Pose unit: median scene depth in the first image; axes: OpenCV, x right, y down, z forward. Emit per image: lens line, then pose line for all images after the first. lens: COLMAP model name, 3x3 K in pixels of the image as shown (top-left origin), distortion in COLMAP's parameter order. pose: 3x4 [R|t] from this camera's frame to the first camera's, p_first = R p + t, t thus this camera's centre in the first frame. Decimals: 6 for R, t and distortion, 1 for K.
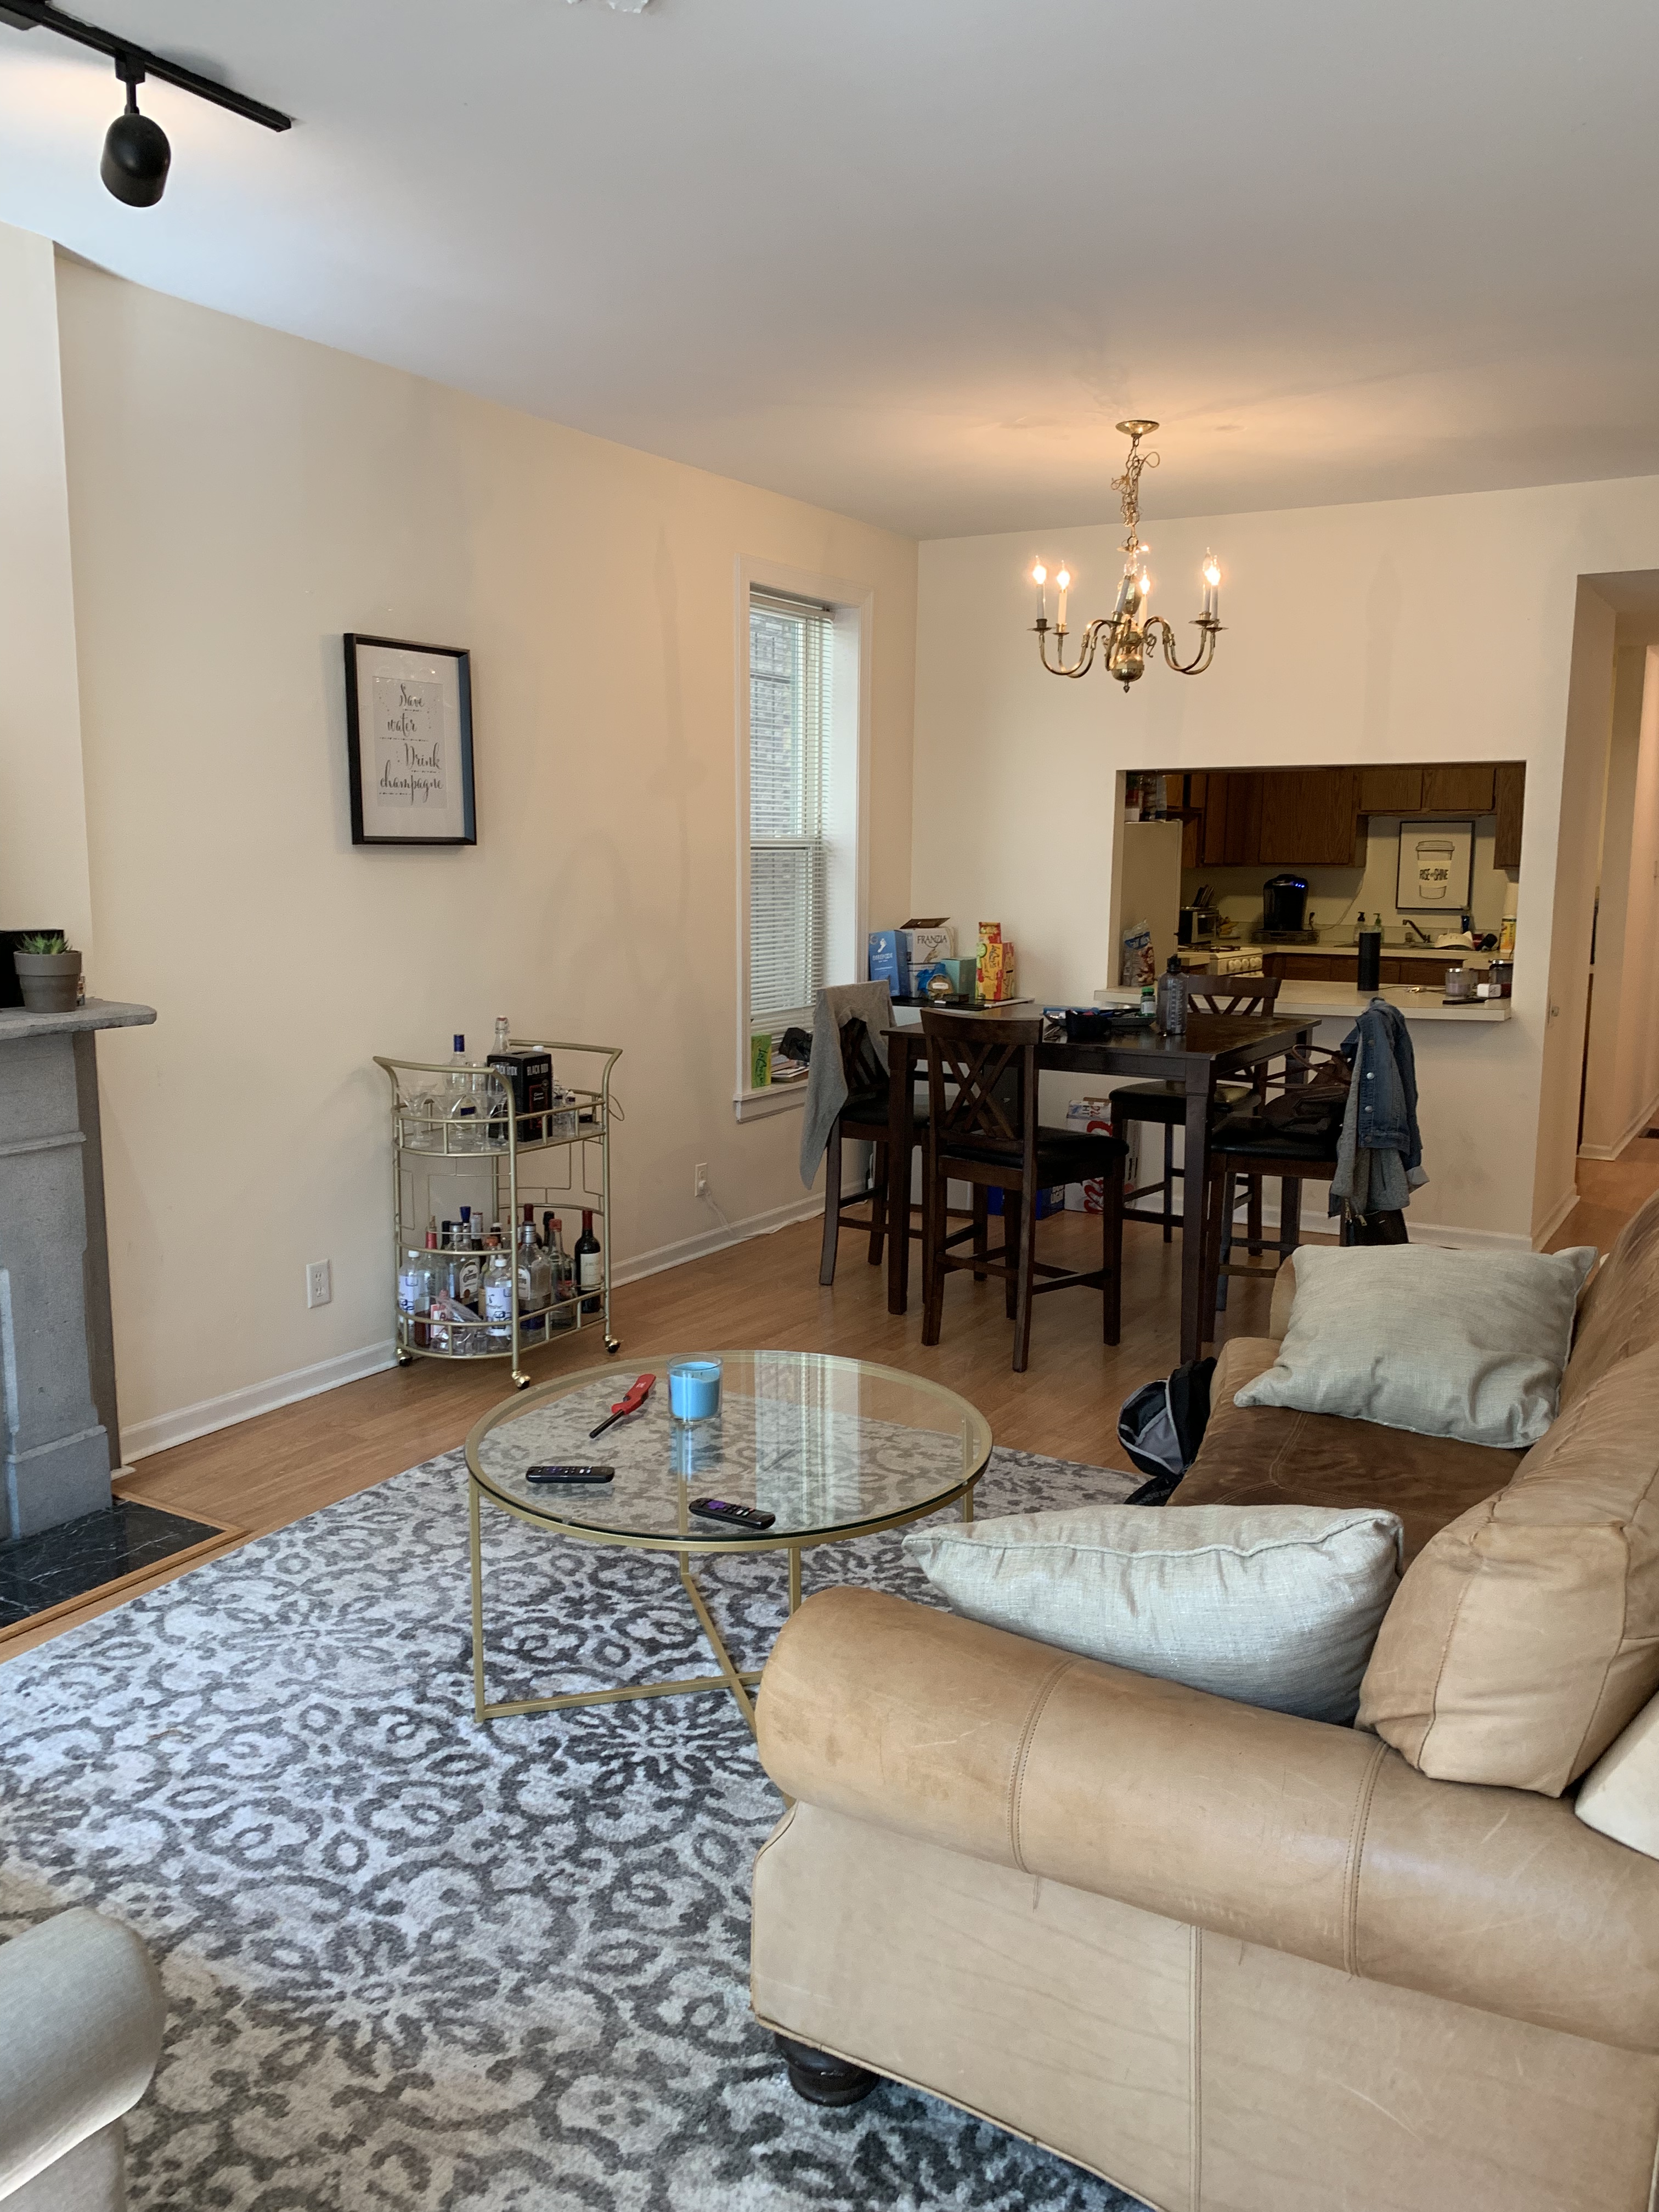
lens RADIAL K [[1666.8, 0, 825.9], [0, 1666.8, 1102.8], [0, 0, 1]] dist [0.028736, -0.038806]
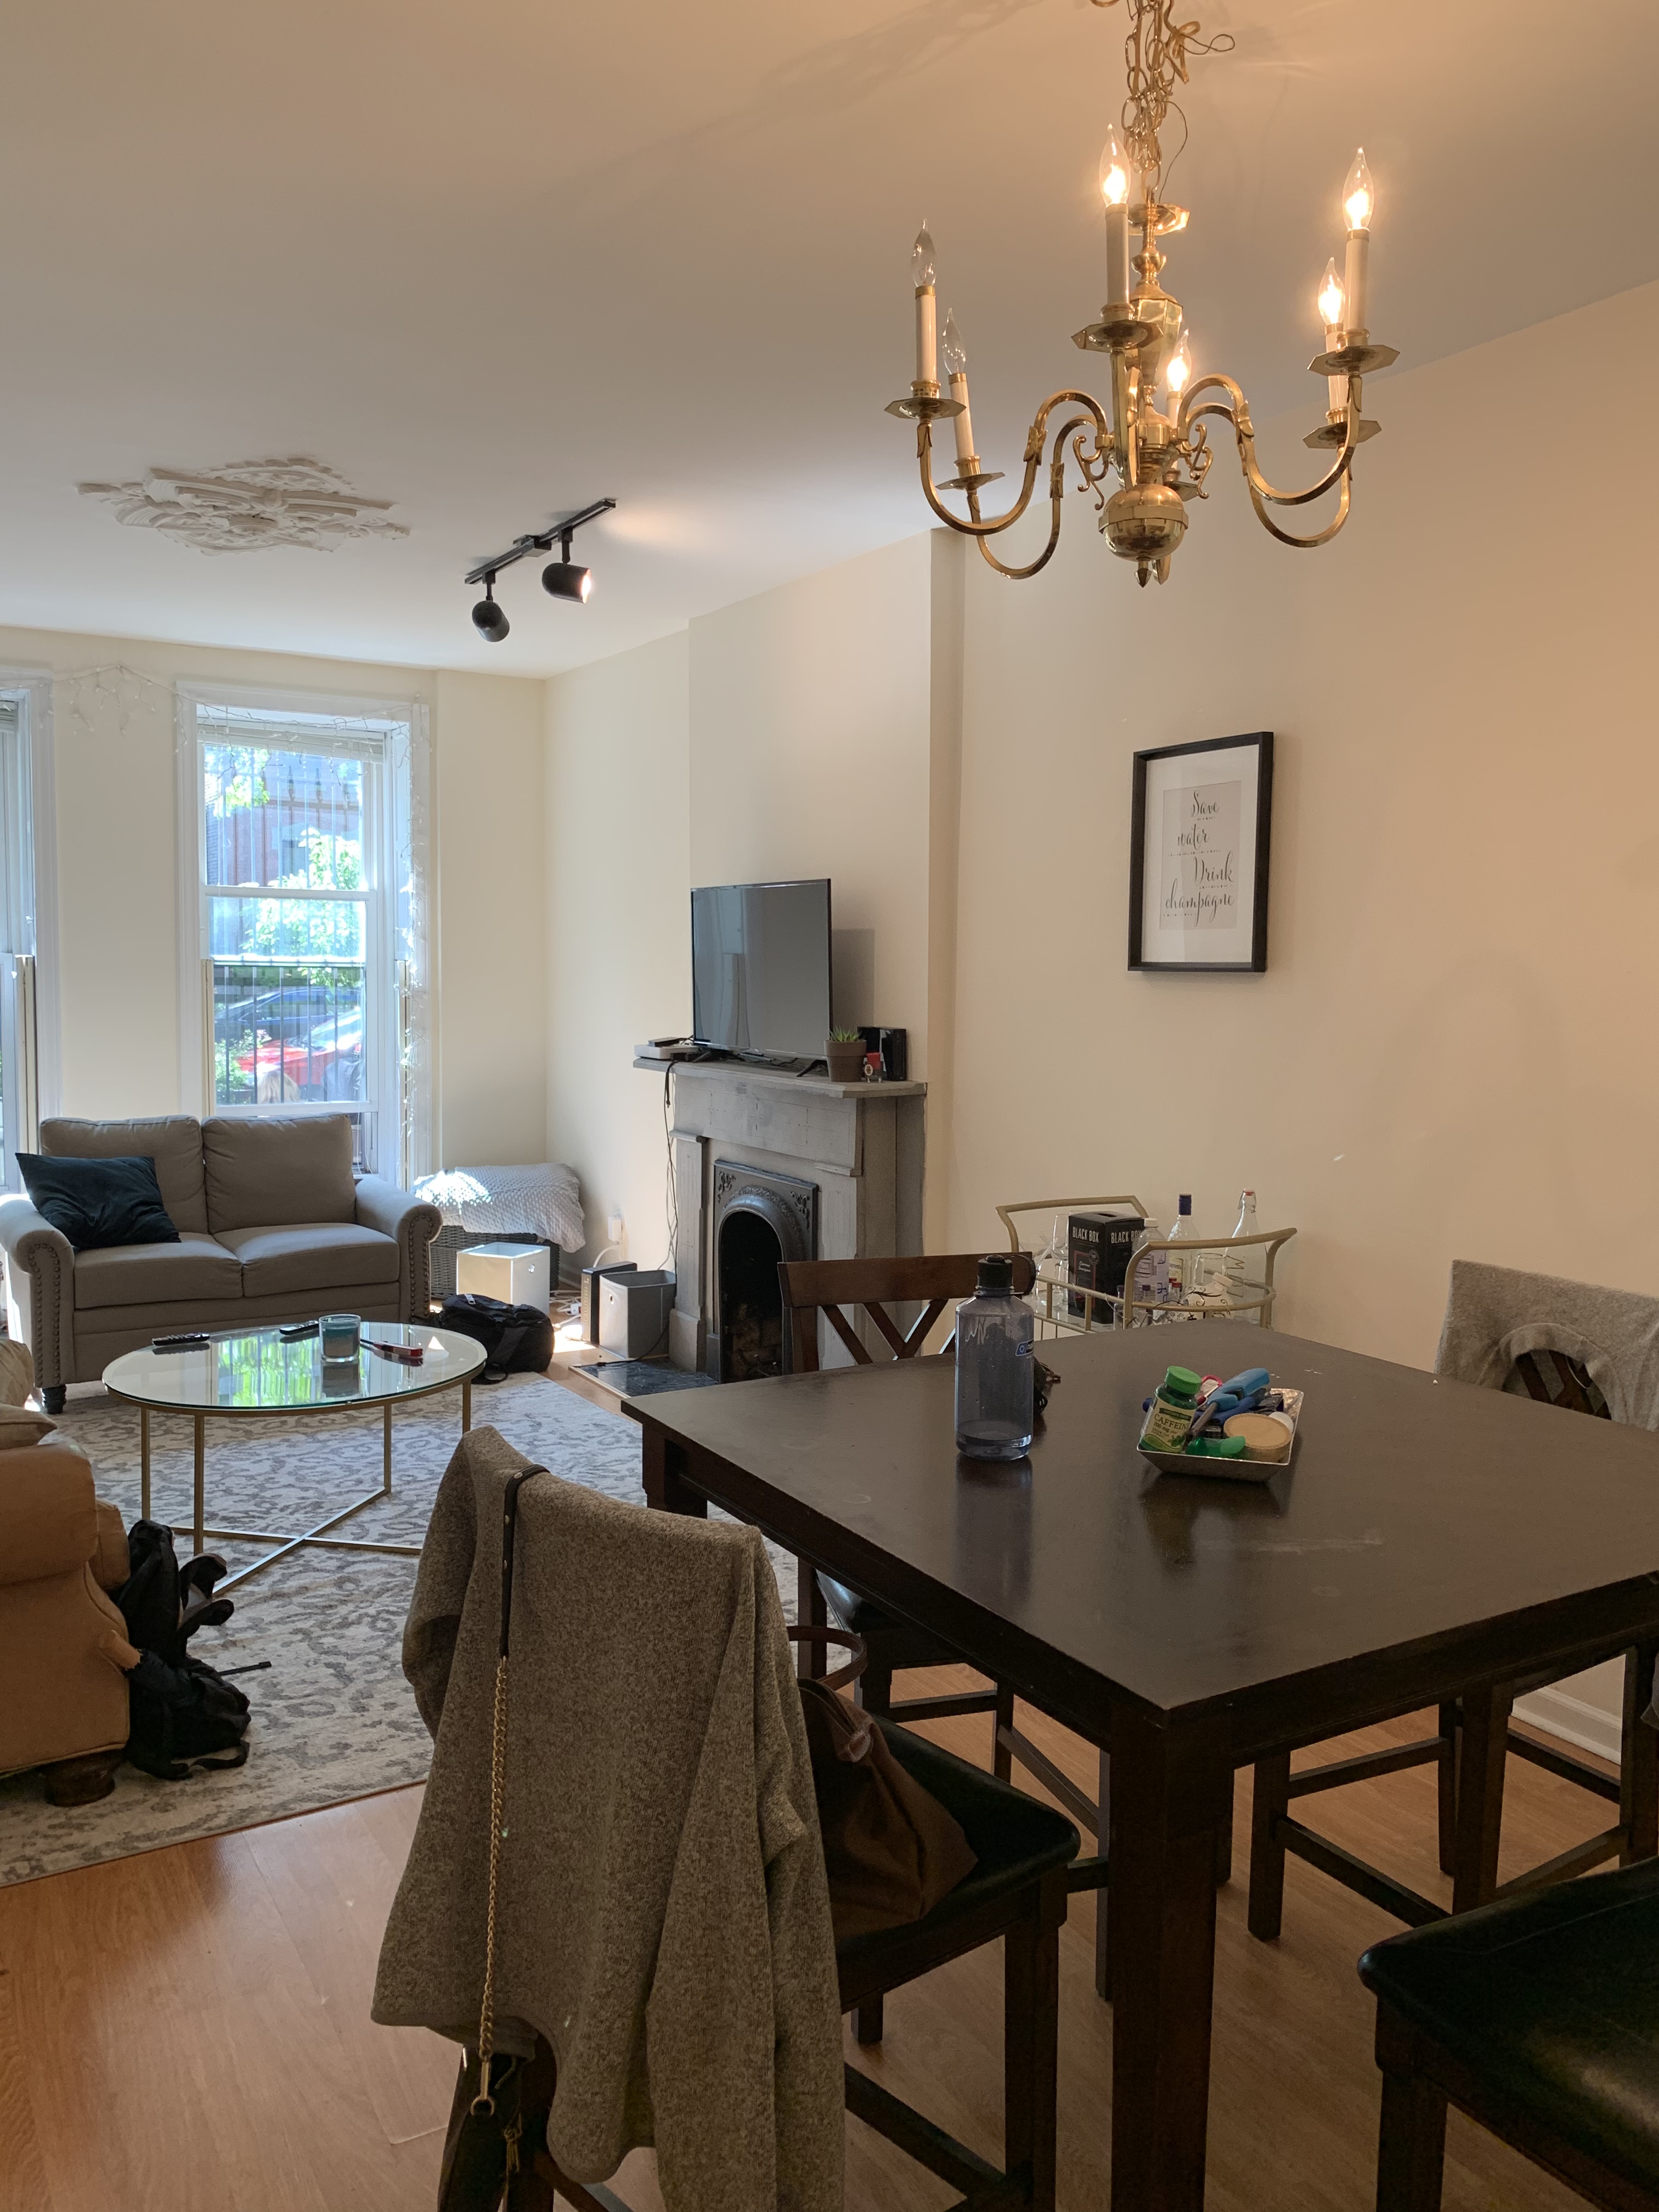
lens RADIAL K [[1666.8, 0, 869.9], [0, 1666.8, 1099.6], [0, 0, 1]] dist [0.028736, -0.038806]
pose [[-0.451180, 0.062461, -0.890245, 0.877462], [-0.147986, 0.978501, 0.143653, -0.269938], [0.880078, 0.196557, -0.432237, 1.773828]]
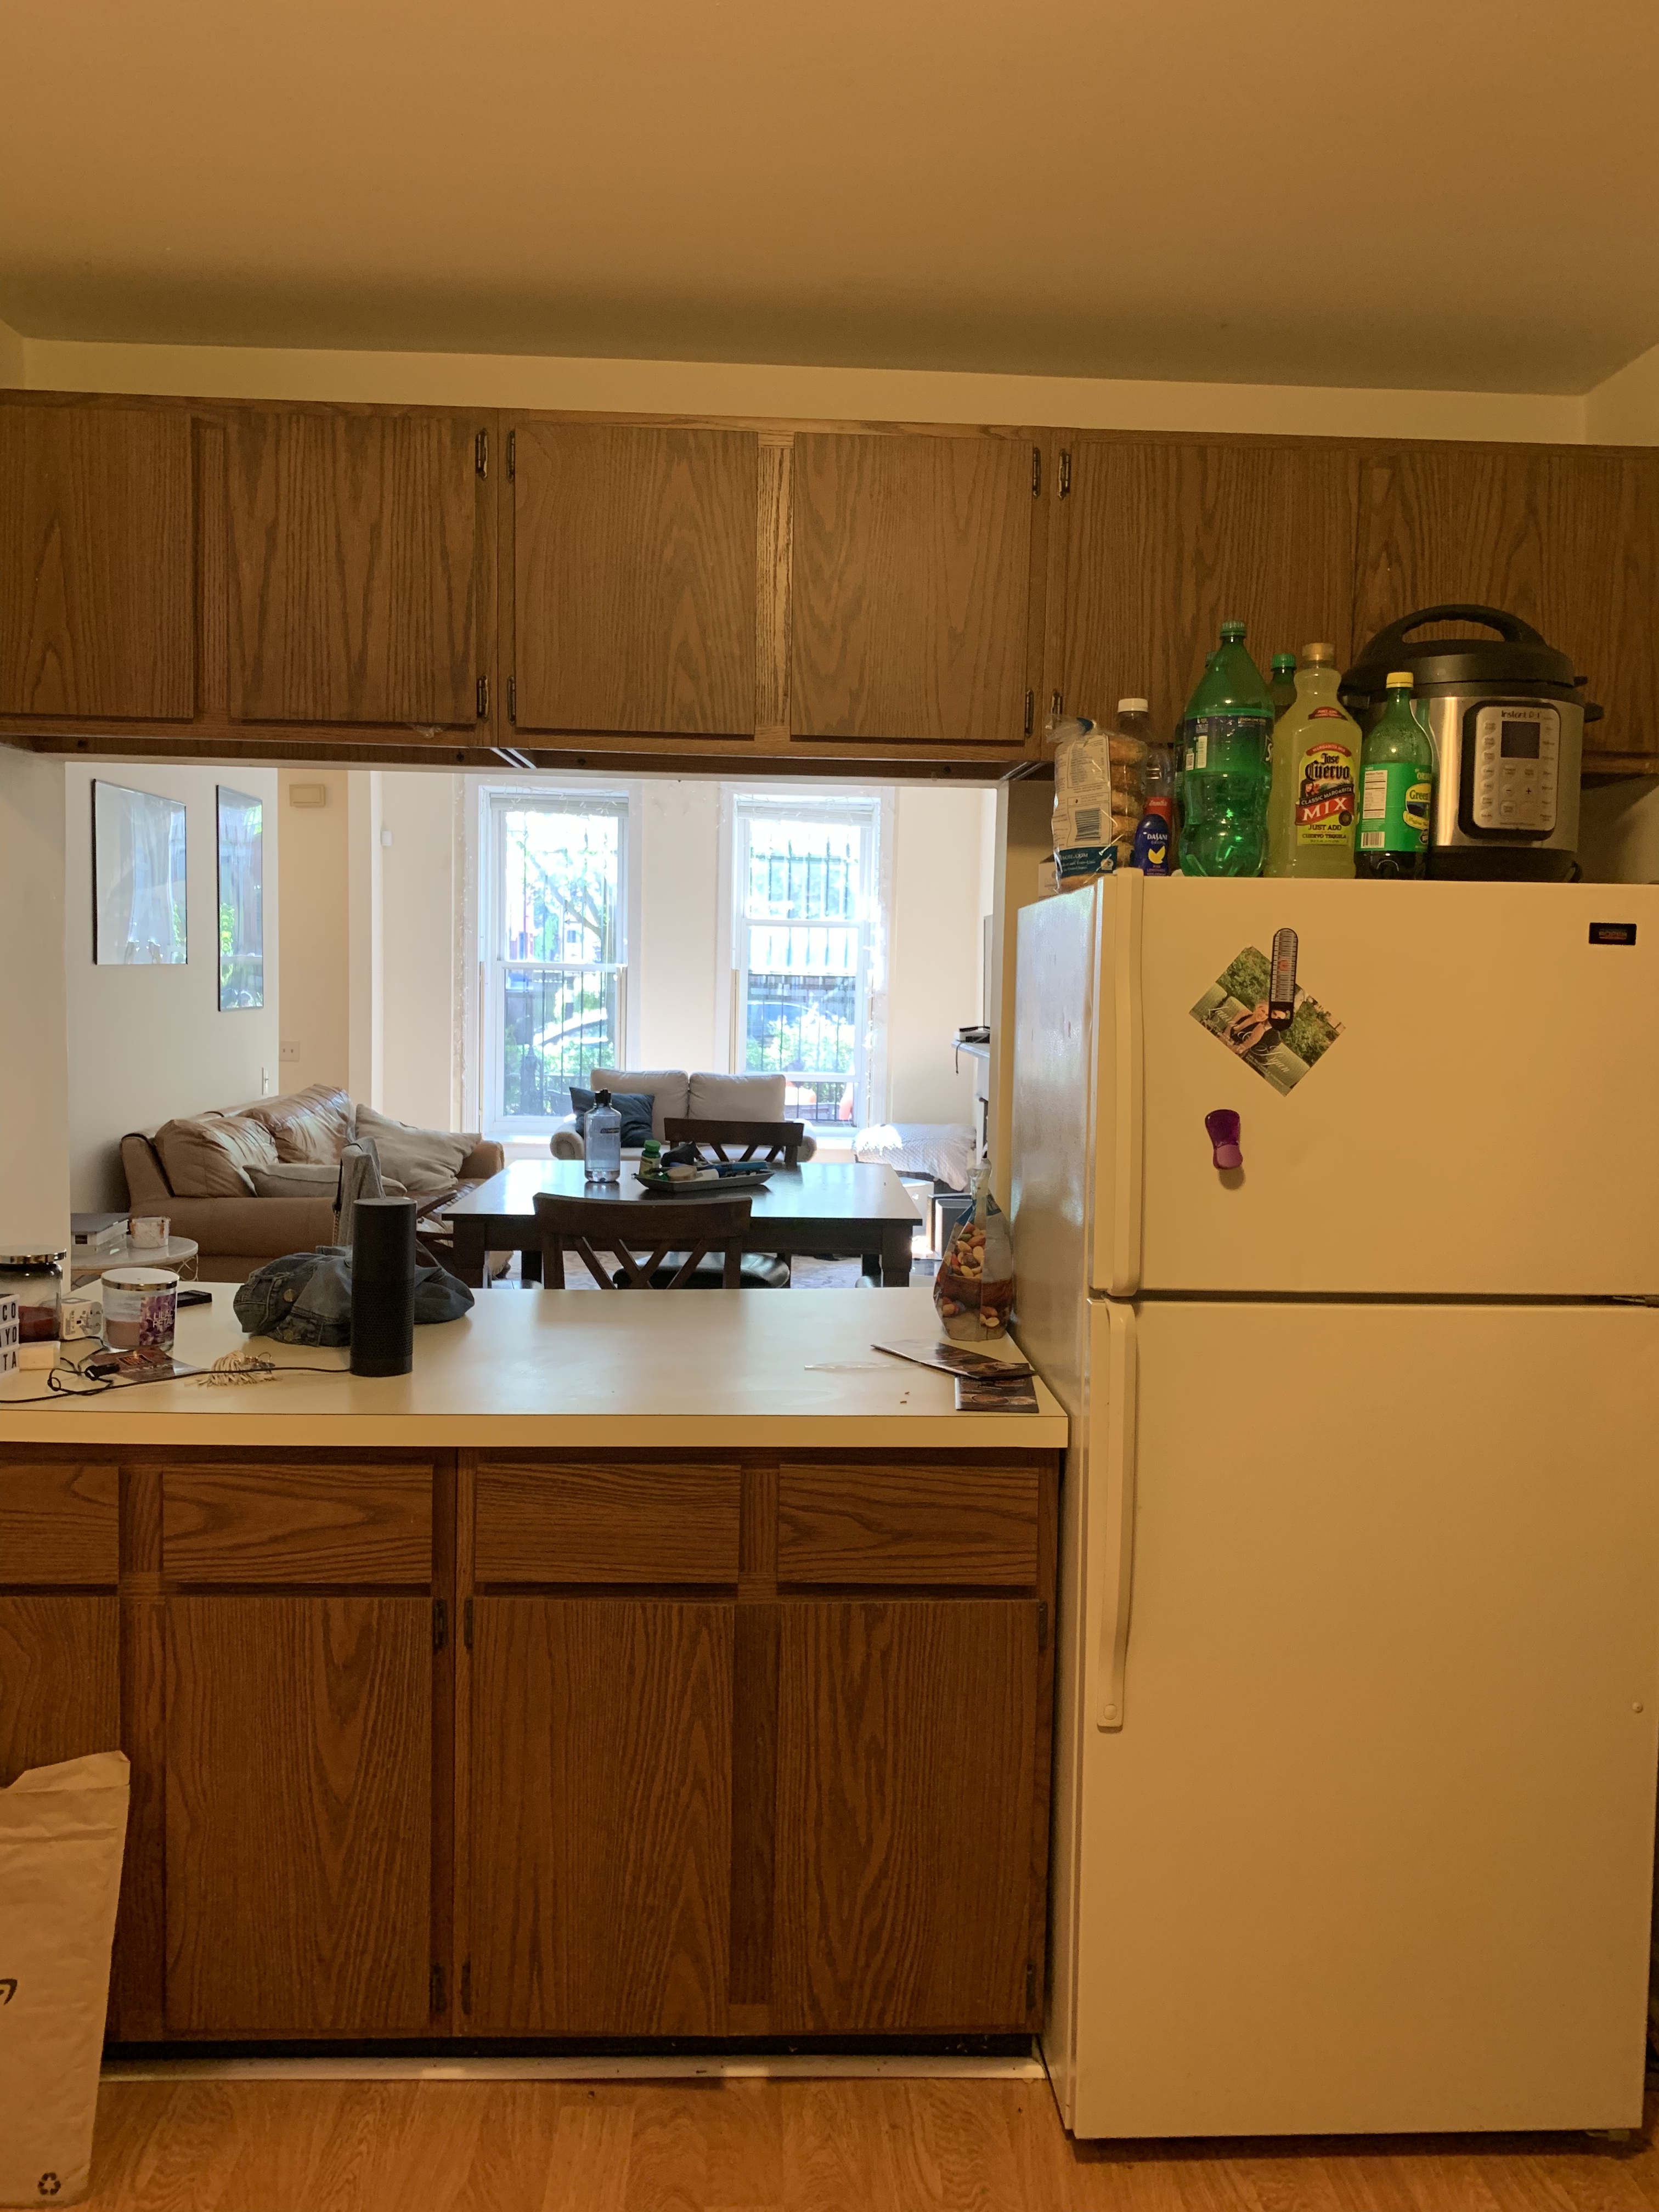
lens RADIAL K [[1666.8, 0, 869.5], [0, 1666.8, 1103.4], [0, 0, 1]] dist [0.028736, -0.038806]
pose [[-0.826436, 0.019906, -0.562679, 0.880955], [-0.109710, 0.974525, 0.195613, -0.399136], [0.552239, 0.223393, -0.803198, 2.725085]]
